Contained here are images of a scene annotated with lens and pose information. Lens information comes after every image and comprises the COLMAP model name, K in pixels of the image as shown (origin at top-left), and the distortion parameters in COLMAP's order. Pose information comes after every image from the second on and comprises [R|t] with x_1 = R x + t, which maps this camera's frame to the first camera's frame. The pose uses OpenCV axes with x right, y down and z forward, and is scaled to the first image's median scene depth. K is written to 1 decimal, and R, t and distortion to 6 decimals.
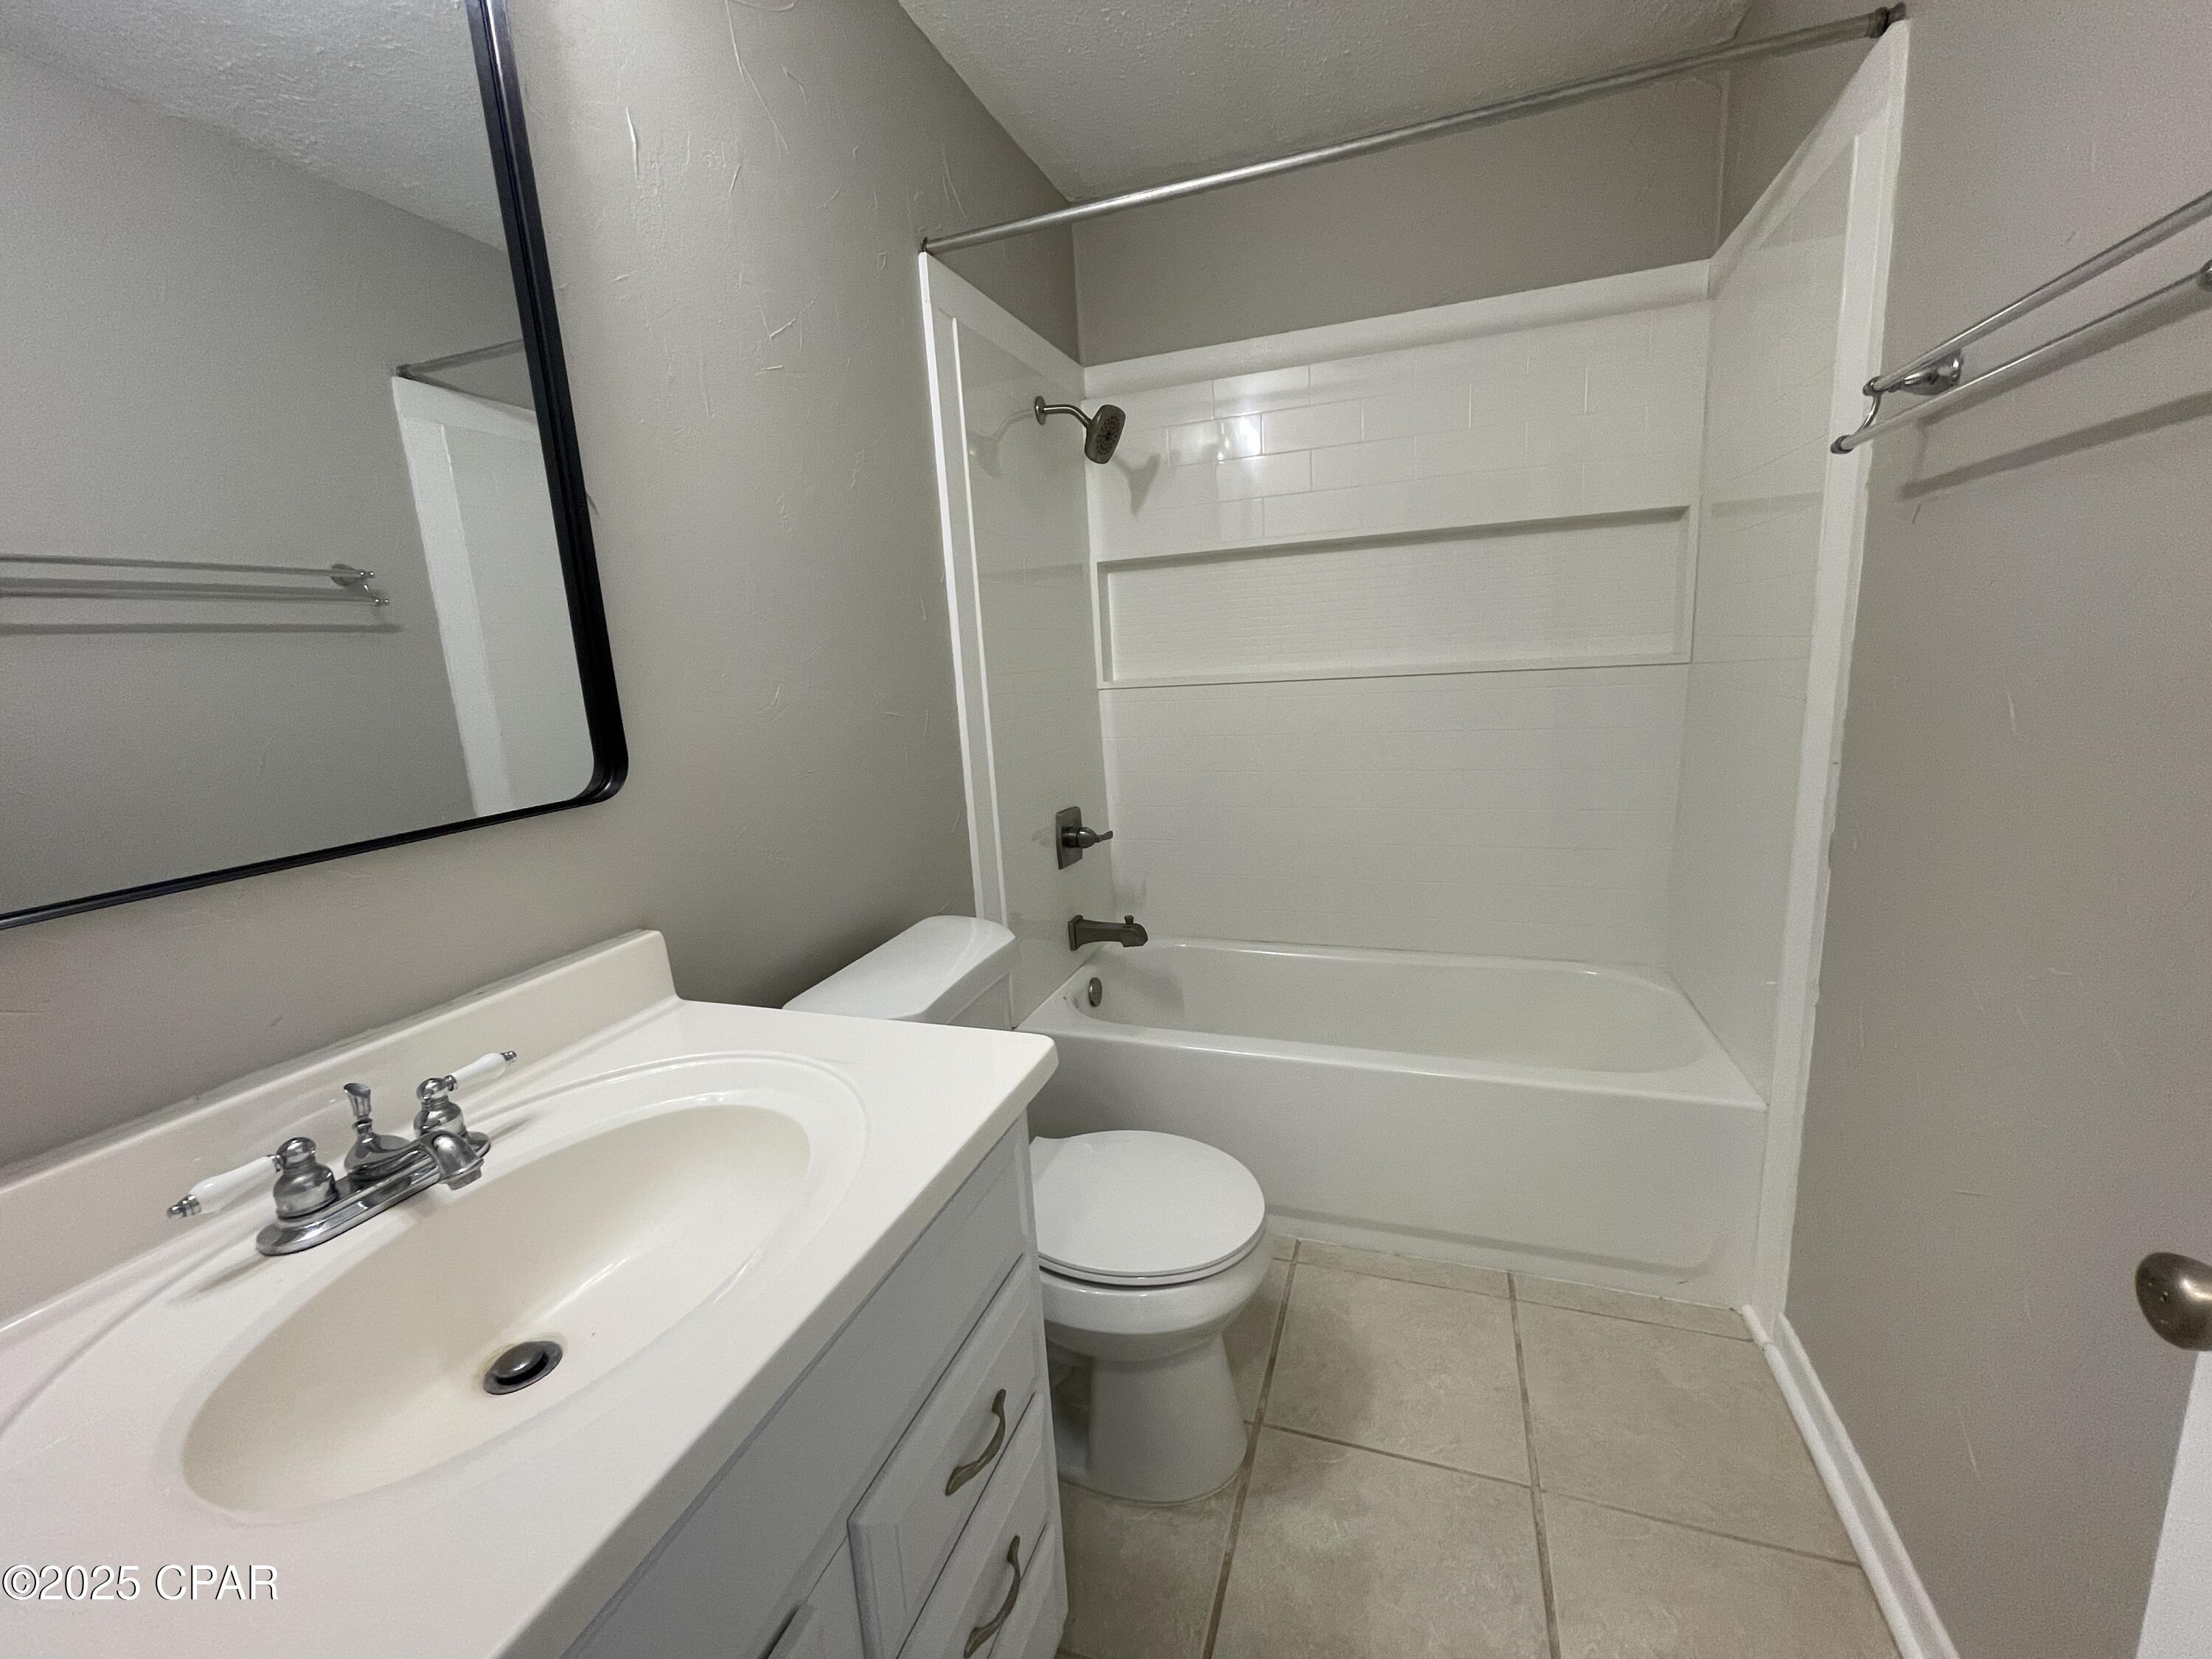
lens RADIAL K [[896.1, 0, 1107.7], [0, 896.1, 824.3], [0, 0, 1]] dist [-0.004794, 0.002139]
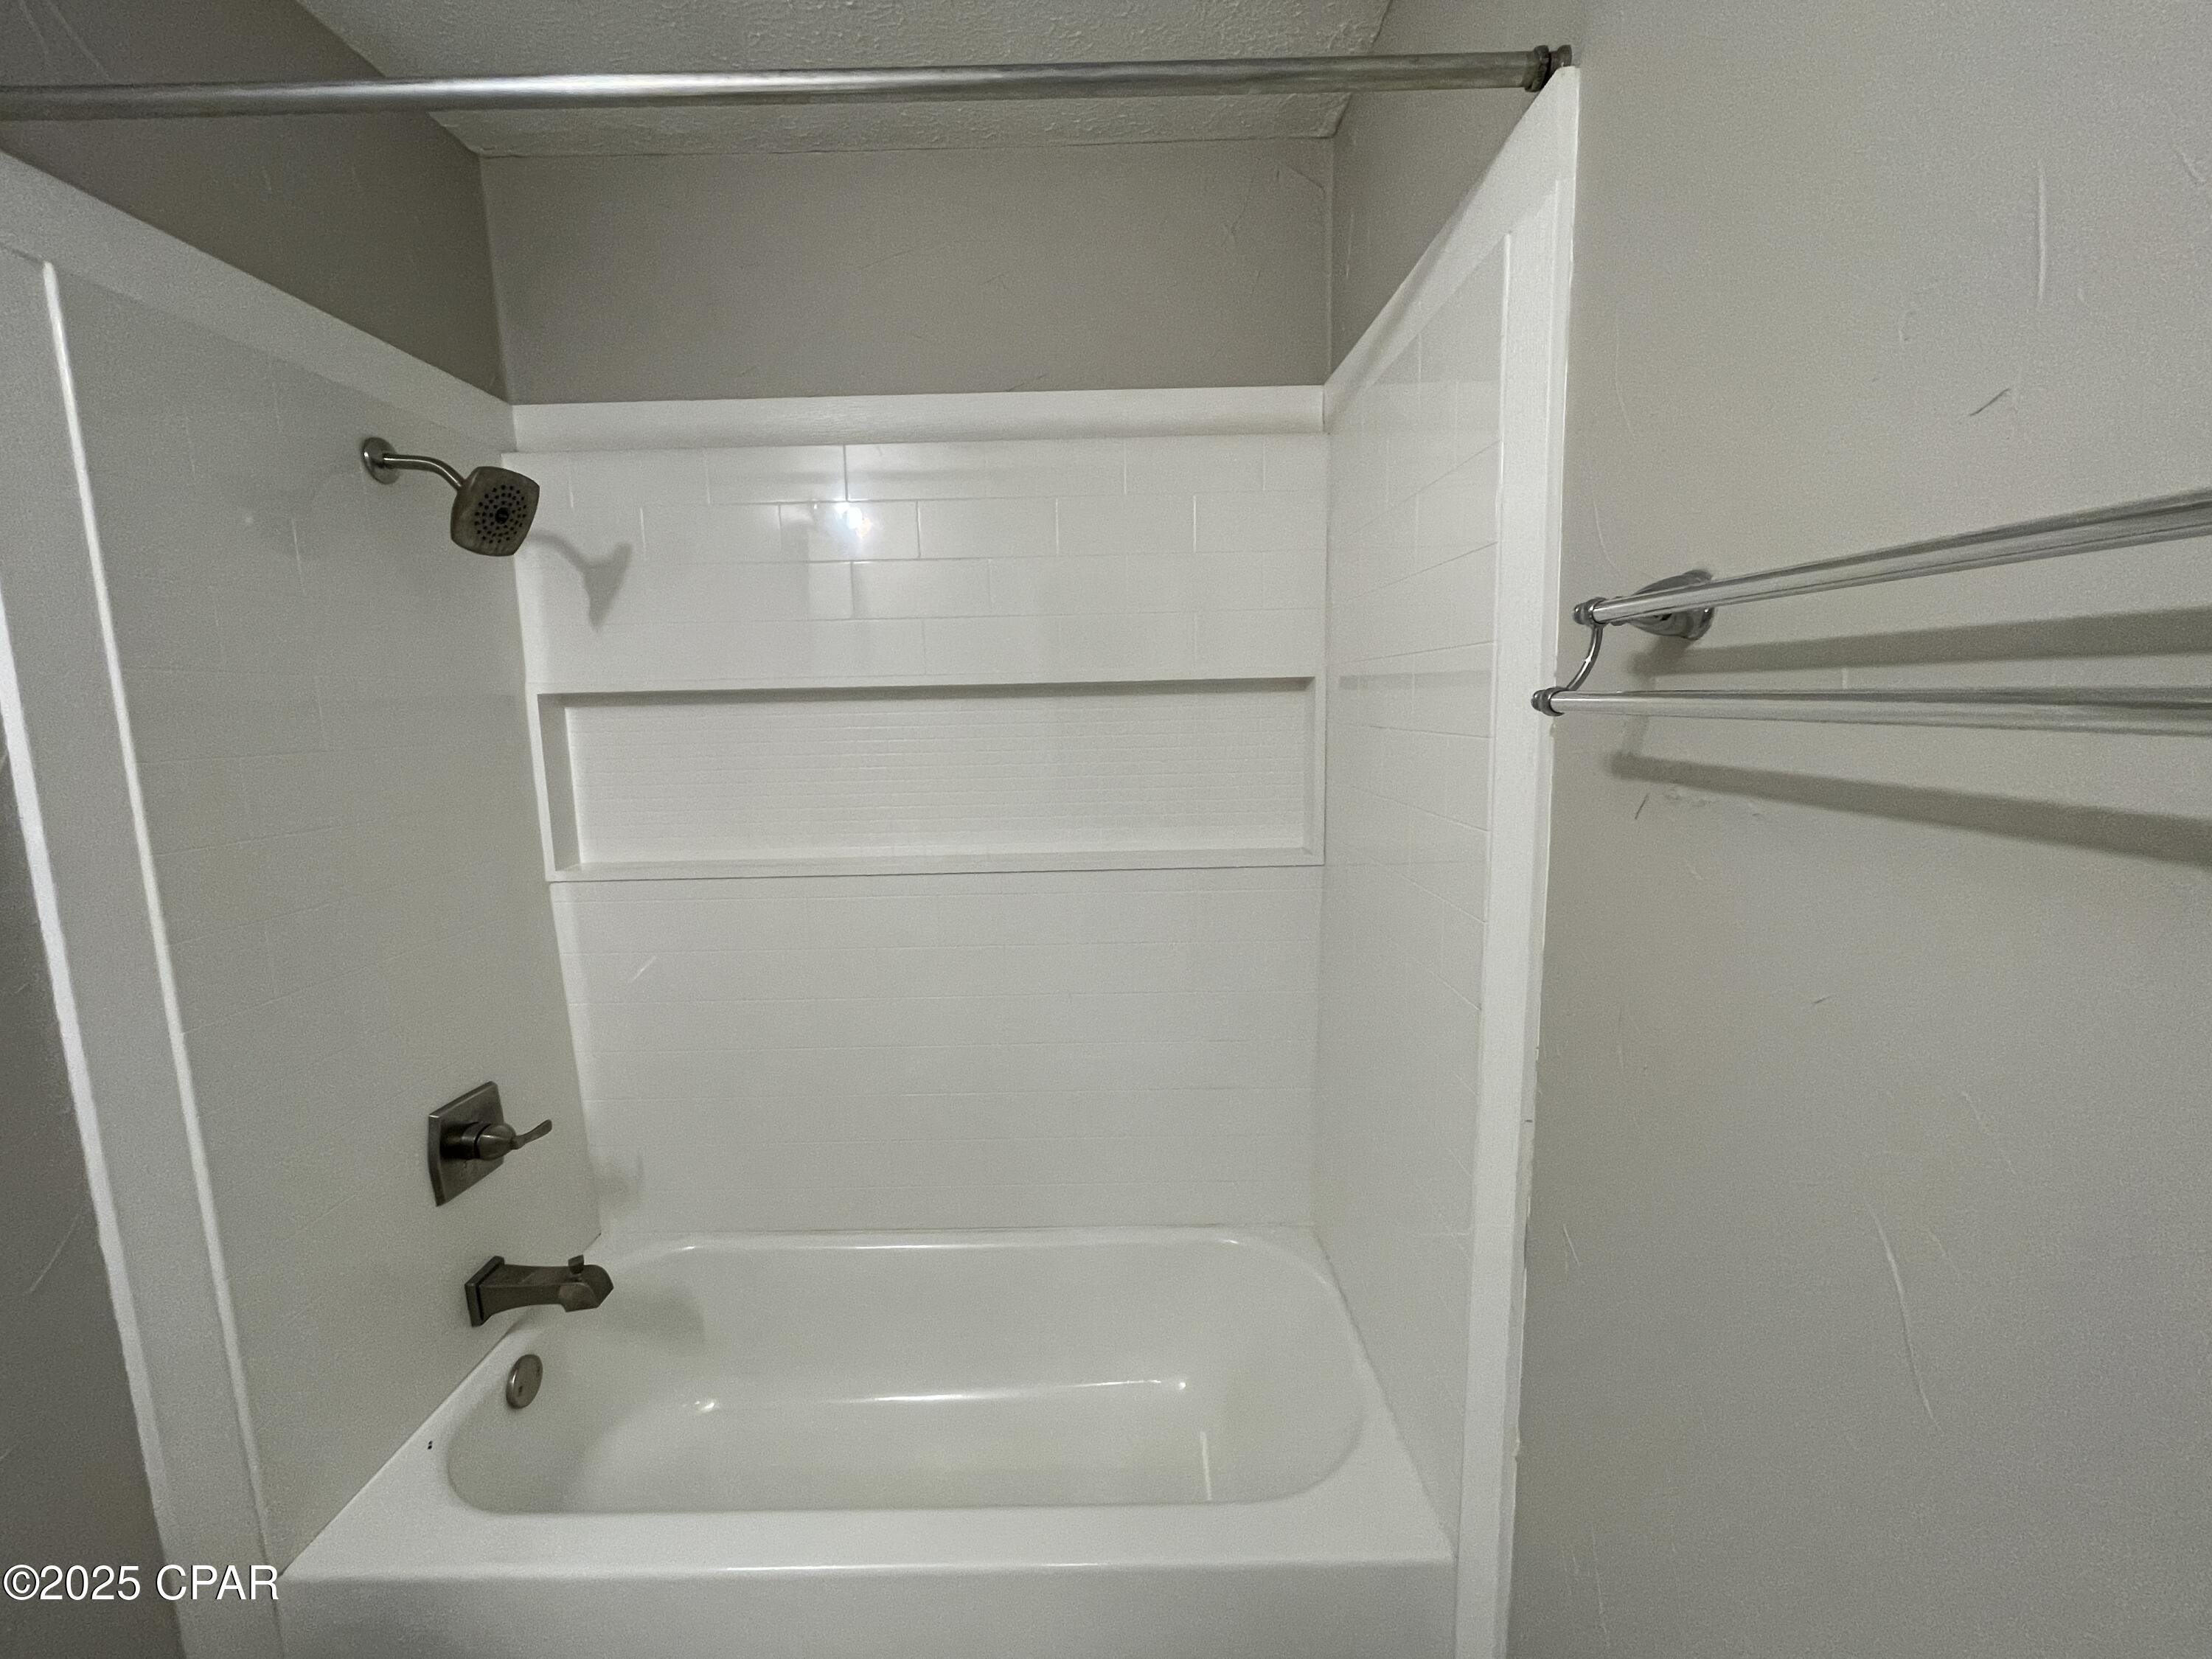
lens RADIAL K [[896.1, 0, 1108.6], [0, 896.1, 822.5], [0, 0, 1]] dist [-0.004794, 0.002139]
pose [[0.938912, -0.009790, 0.344017, 0.184319], [0.033678, 0.997411, -0.063532, -0.170985], [-0.342505, 0.071237, 0.936812, 0.297020]]
